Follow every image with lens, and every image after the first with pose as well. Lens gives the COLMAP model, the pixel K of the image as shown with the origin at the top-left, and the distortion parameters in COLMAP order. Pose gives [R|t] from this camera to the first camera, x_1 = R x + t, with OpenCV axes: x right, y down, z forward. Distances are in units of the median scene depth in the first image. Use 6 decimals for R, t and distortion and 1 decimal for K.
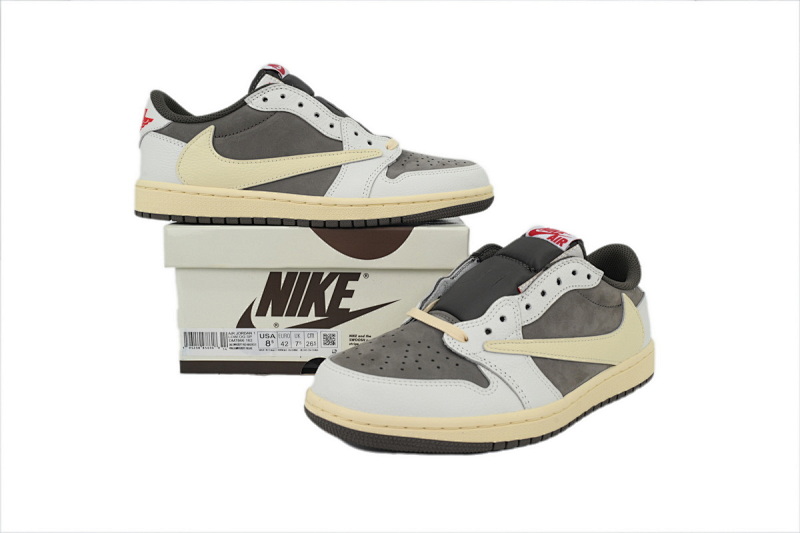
lens RADIAL K [[616.1, 0, 398.8], [0, 616.1, 268.2], [0, 0, 1]] dist [-0.011860, -0.003994]
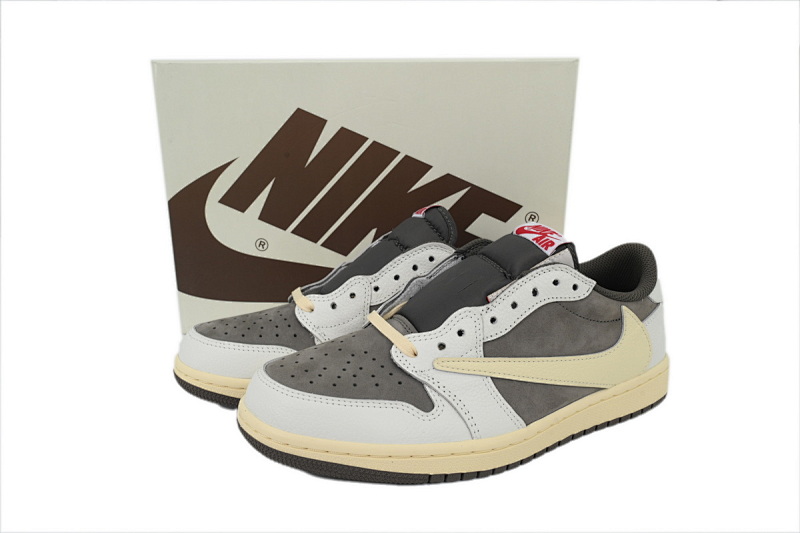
lens RADIAL K [[616.1, 0, 402.1], [0, 616.1, 264.2], [0, 0, 1]] dist [-0.011860, -0.003994]
pose [[0.986879, 0.051799, -0.152928, 0.210221], [-0.041519, 0.996706, 0.069670, -0.071893], [0.156033, -0.062406, 0.985778, 0.121544]]
